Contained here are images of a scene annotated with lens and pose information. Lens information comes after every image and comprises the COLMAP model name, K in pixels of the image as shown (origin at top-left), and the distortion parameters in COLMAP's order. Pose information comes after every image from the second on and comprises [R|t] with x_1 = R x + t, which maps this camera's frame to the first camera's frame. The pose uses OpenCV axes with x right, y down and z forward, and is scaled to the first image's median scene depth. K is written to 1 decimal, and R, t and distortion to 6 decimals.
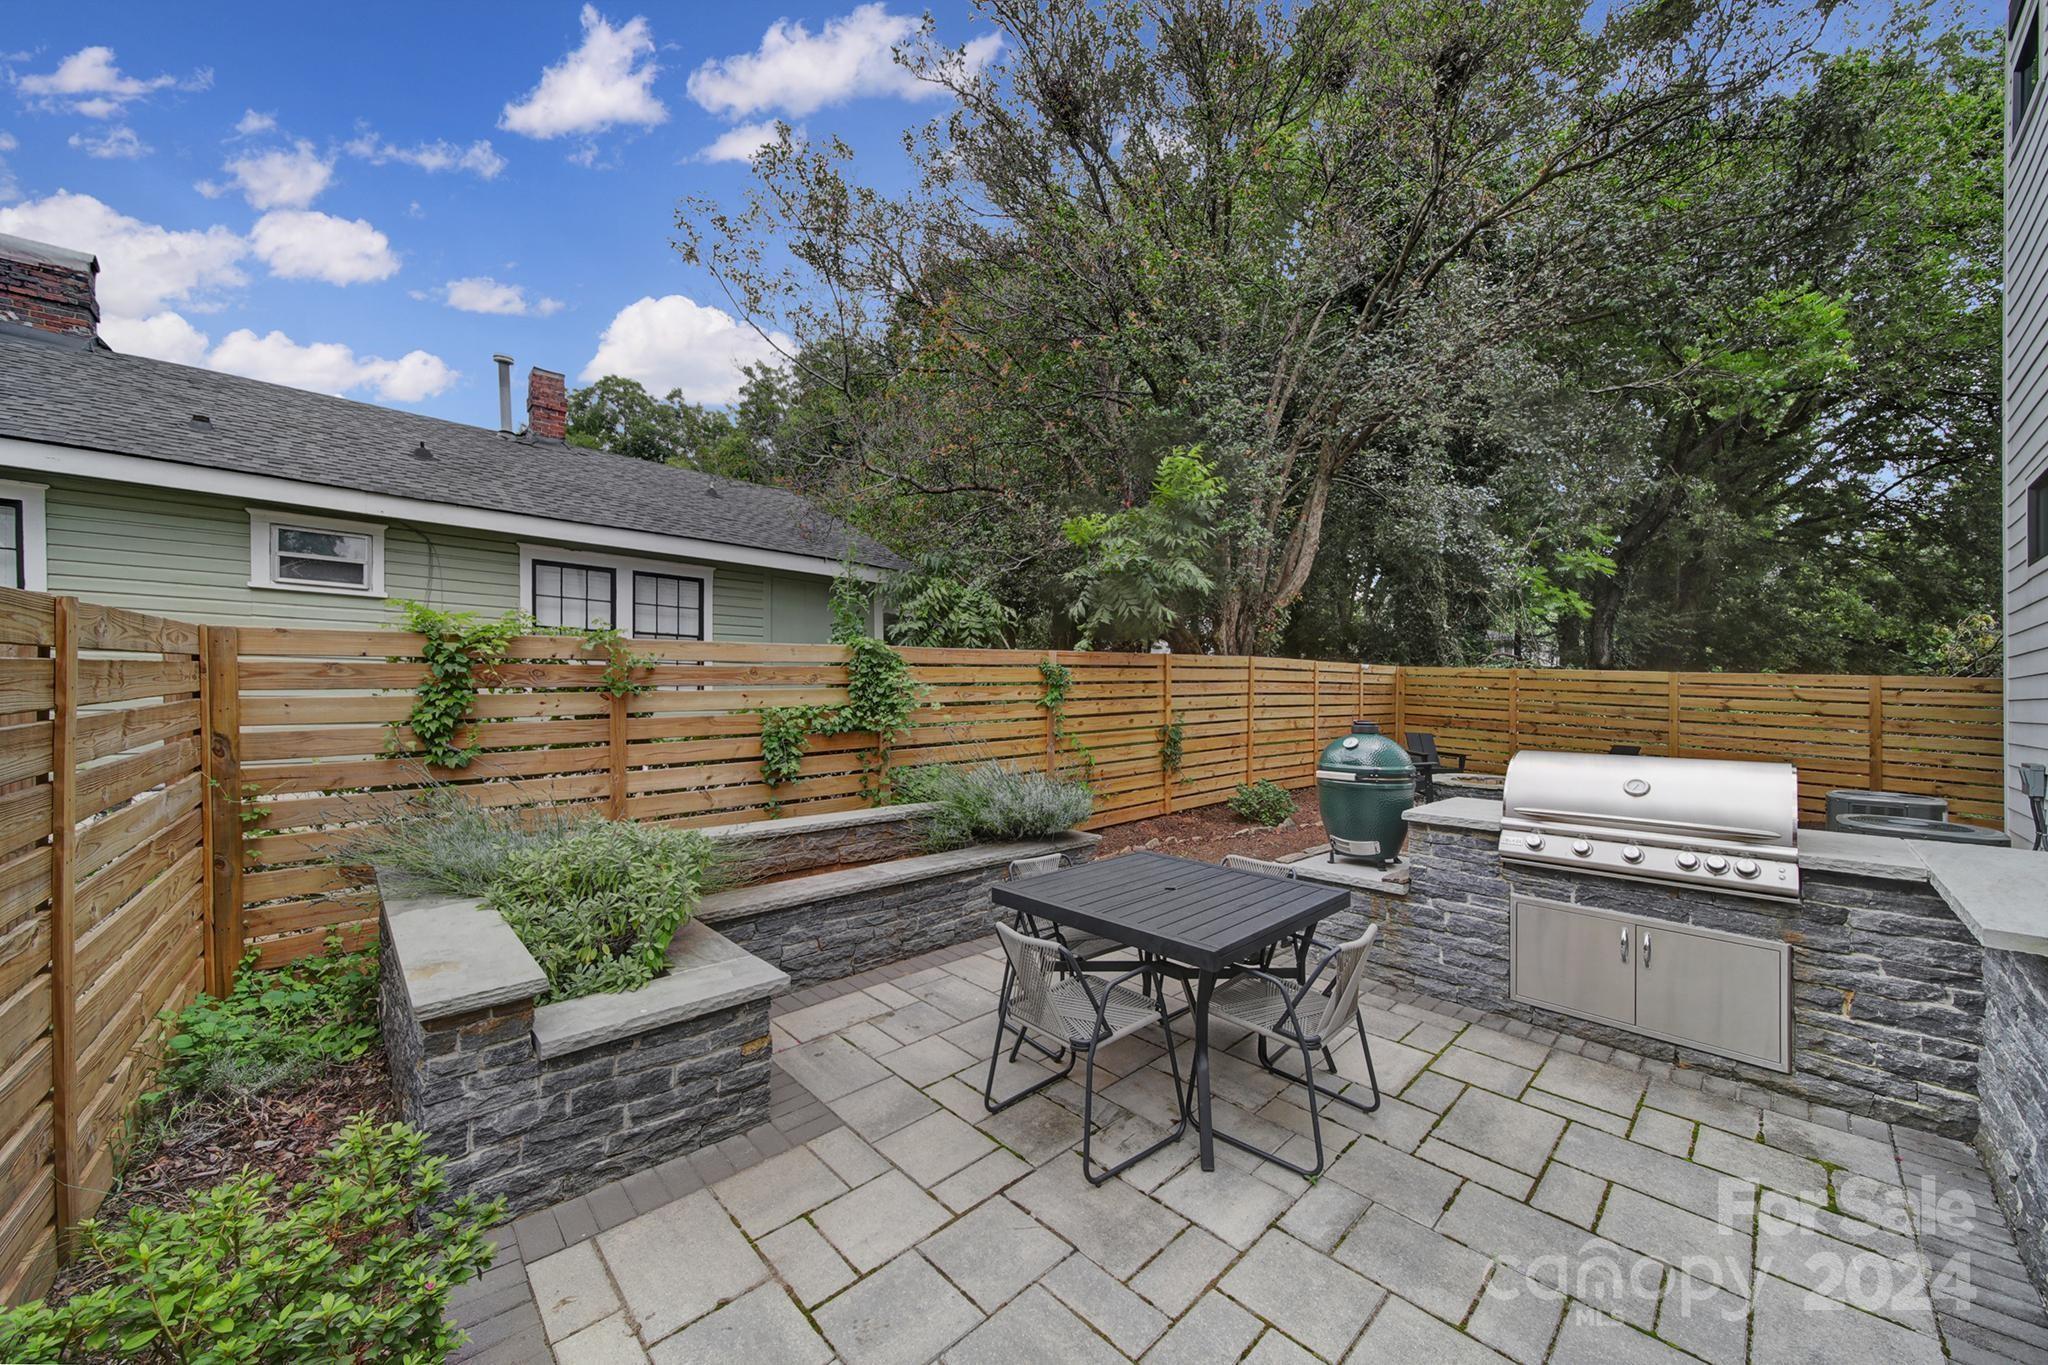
lens RADIAL K [[727.0, 0, 1024.0], [0, 727.0, 682.5], [0, 0, 1]] dist [-0.001378, -0.000297]
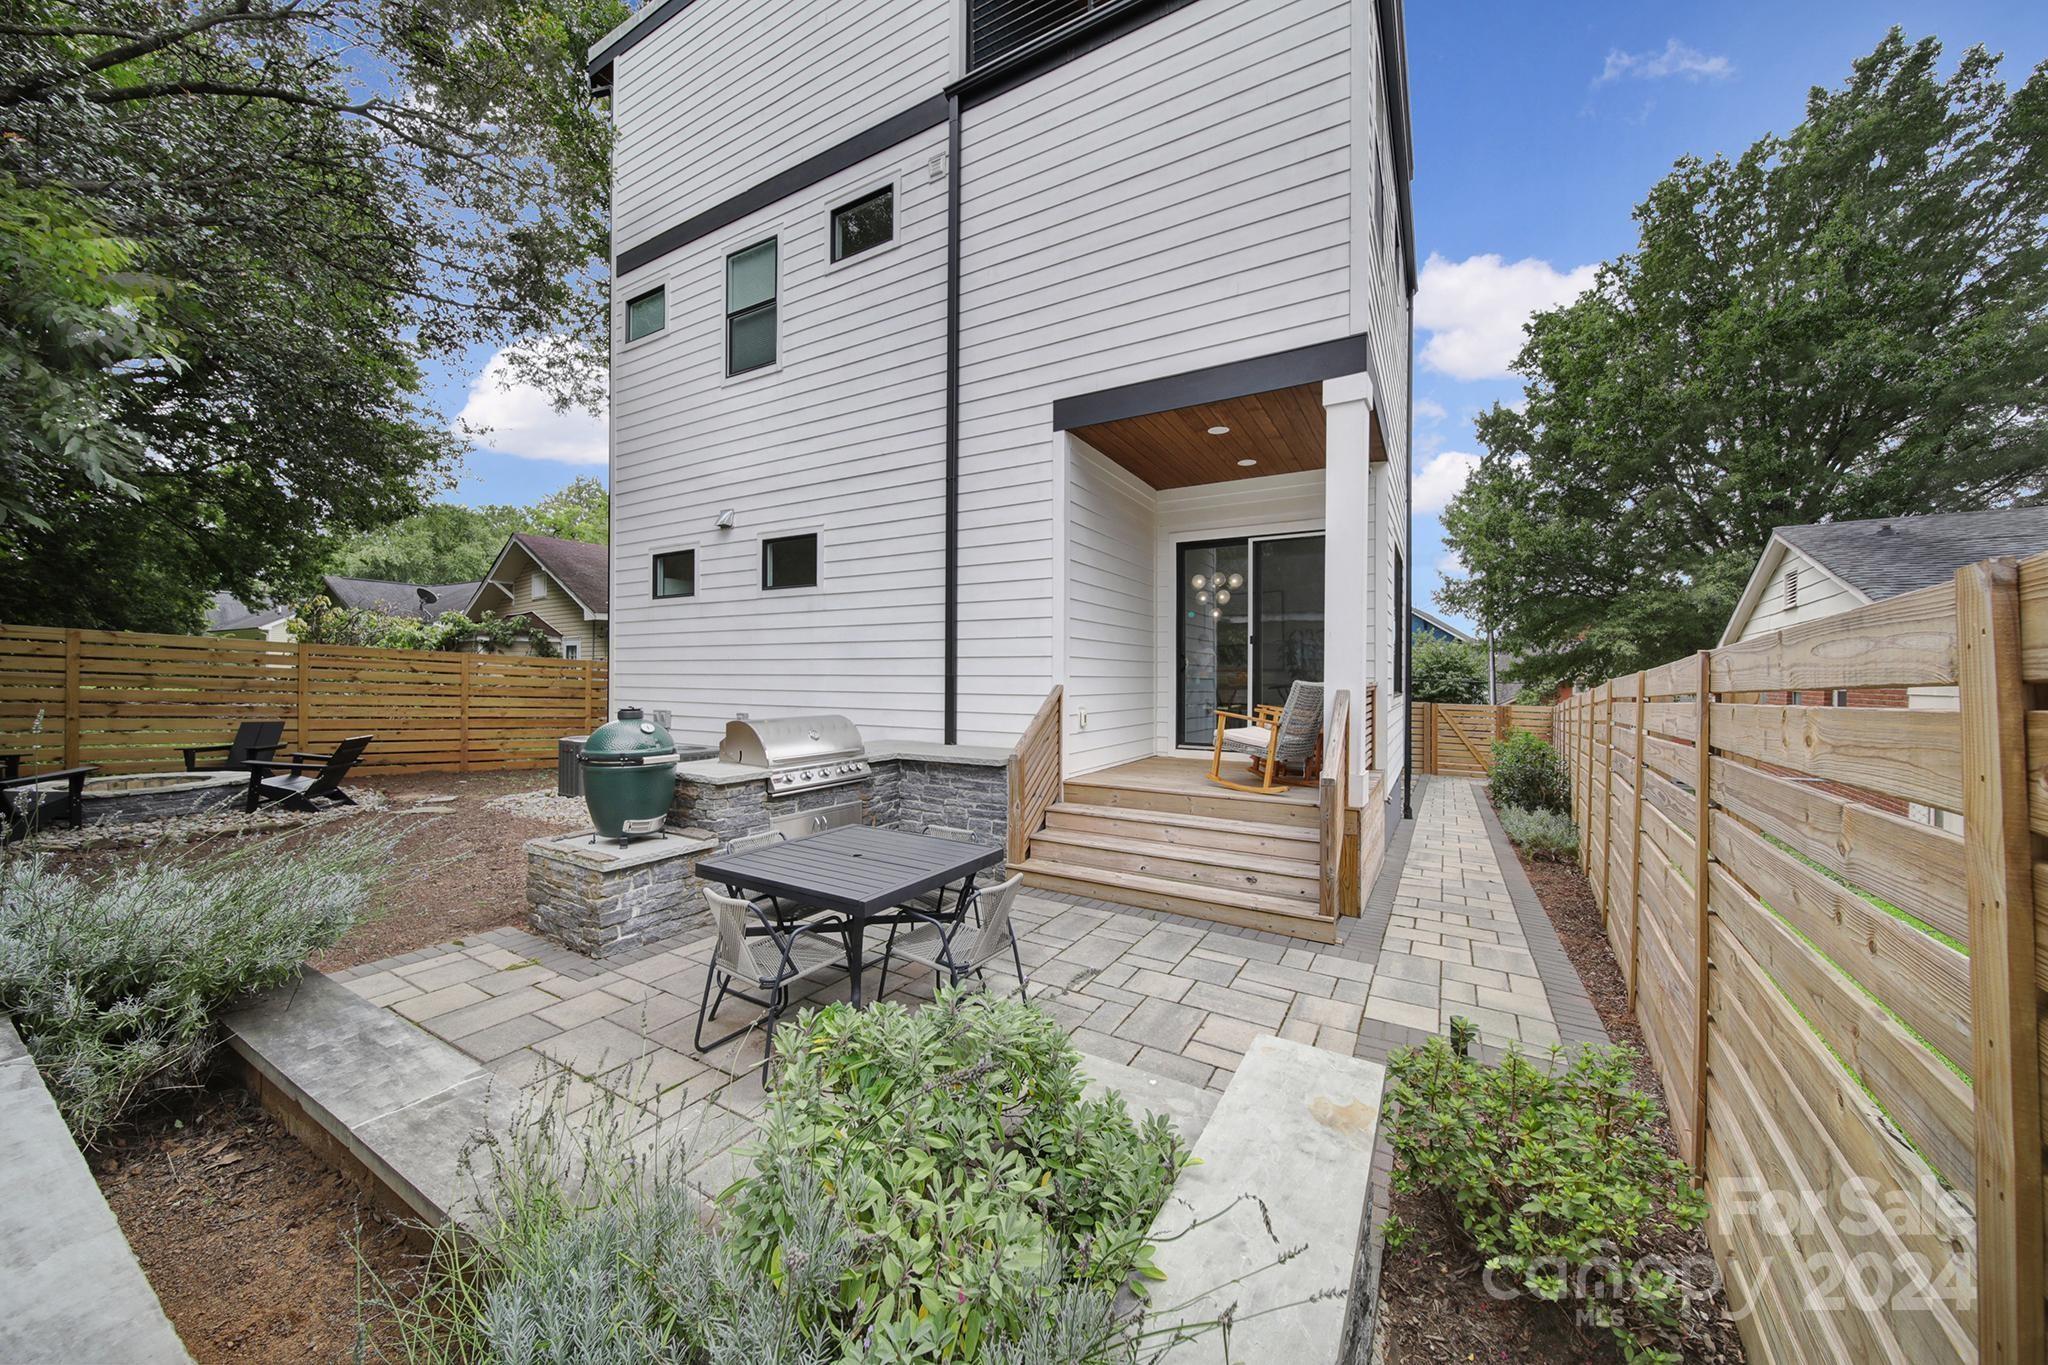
lens RADIAL K [[727.0, 0, 1024.0], [0, 727.0, 682.5], [0, 0, 1]] dist [-0.001378, -0.000297]
pose [[-0.268322, -0.022519, 0.963066, -0.863950], [-0.029558, 0.999448, 0.015134, -0.018167], [-0.962876, -0.024405, -0.268840, 0.918862]]
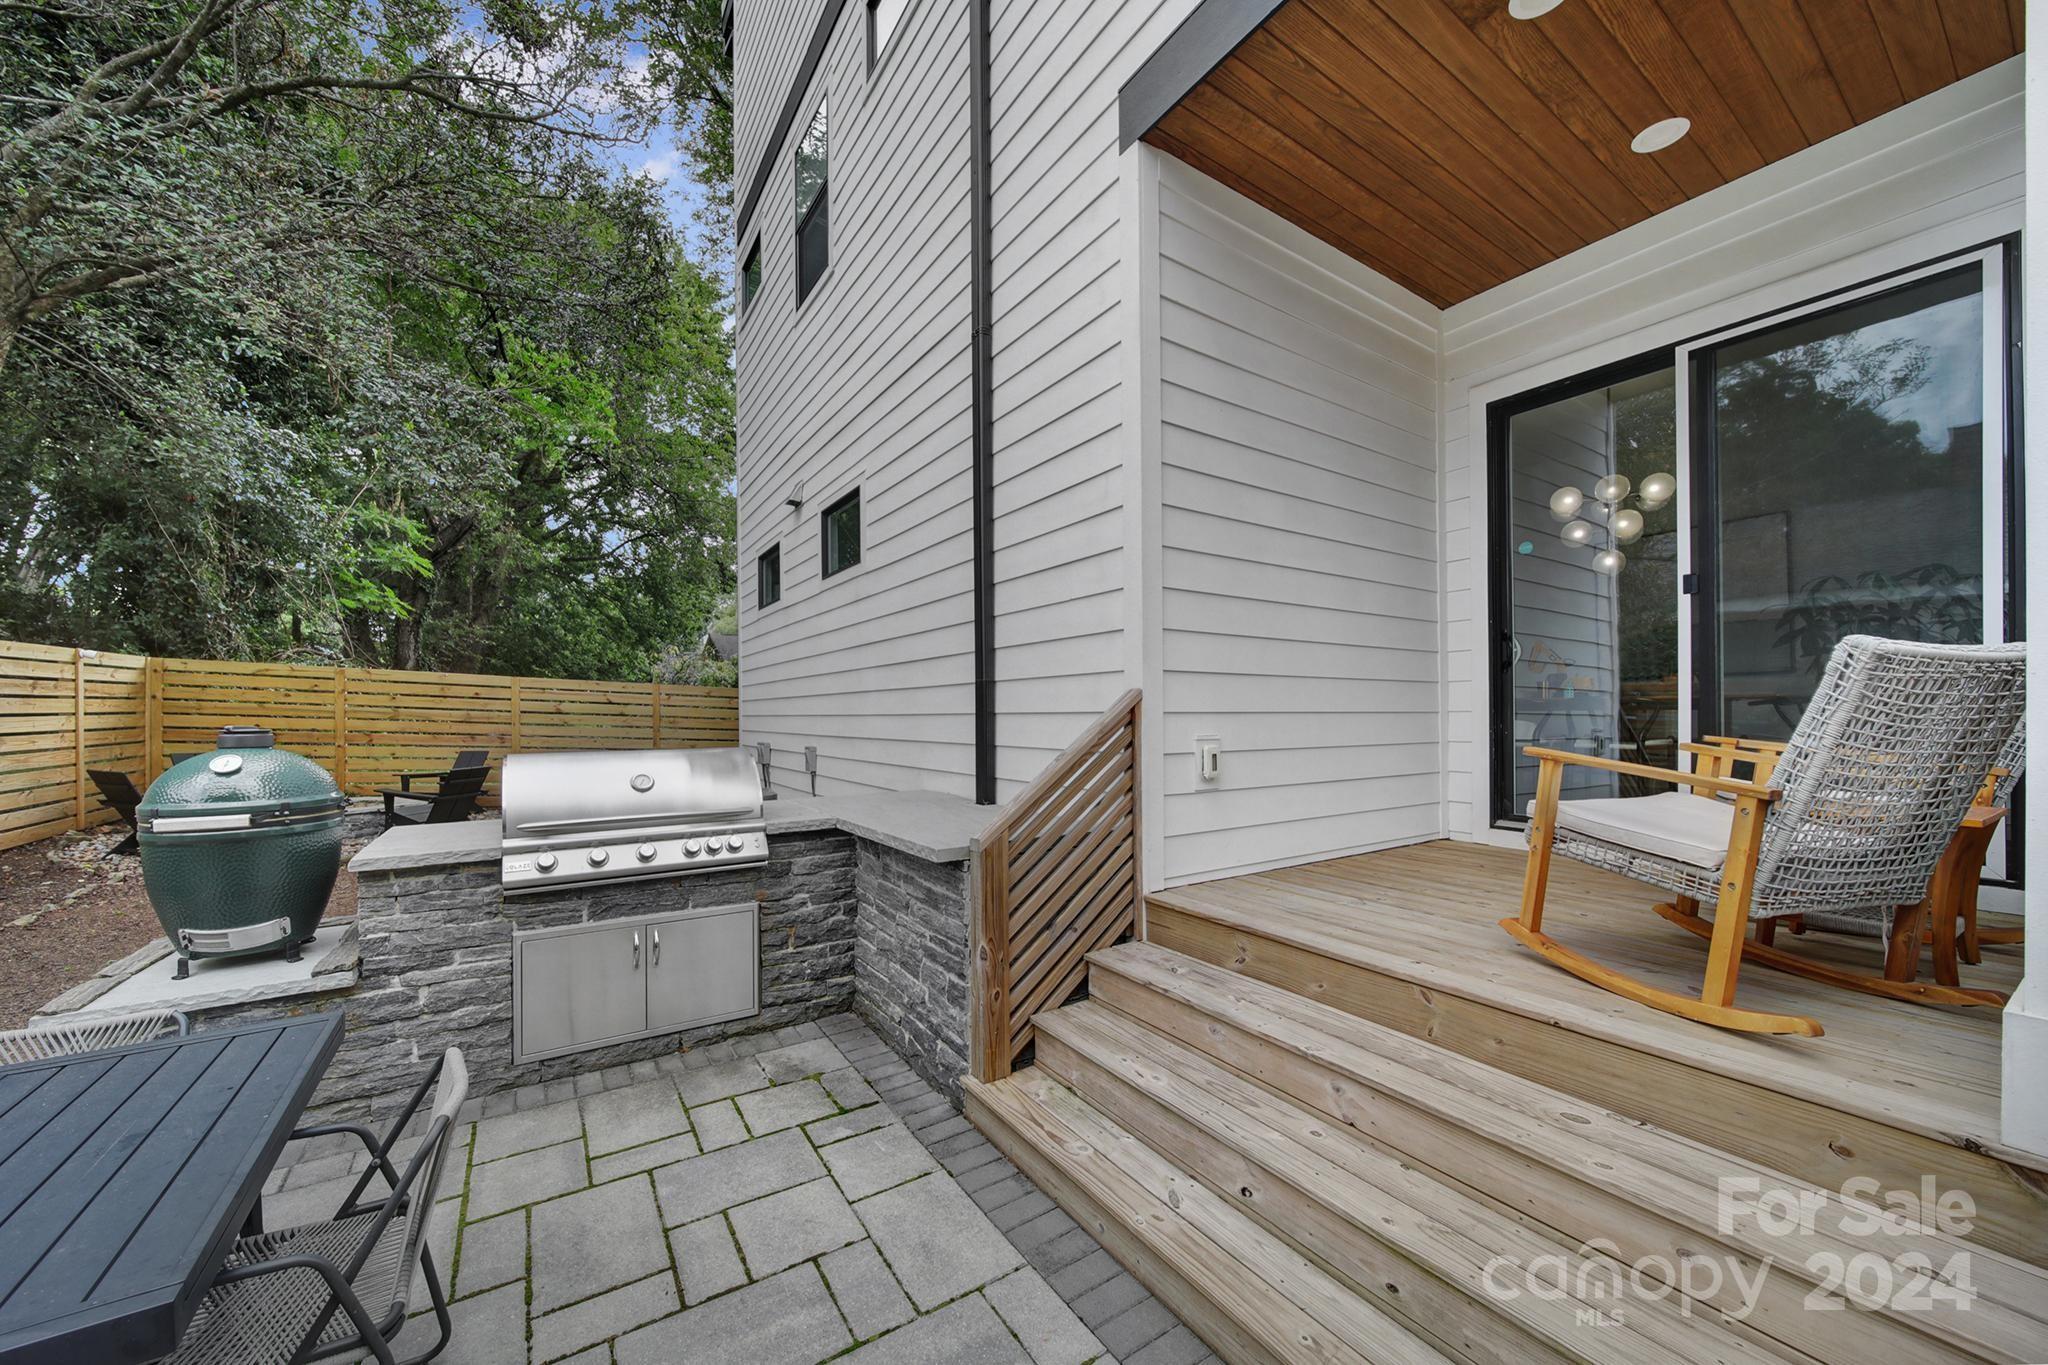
lens RADIAL K [[746.3, 0, 1003.8], [0, 746.3, 714.8], [0, 0, 1]] dist [0.000431, -0.000146]
pose [[0.199190, -0.016679, 0.979819, -0.019973], [-0.013246, 0.999718, 0.019710, 0.027957], [-0.979871, -0.016905, 0.198913, 0.317049]]
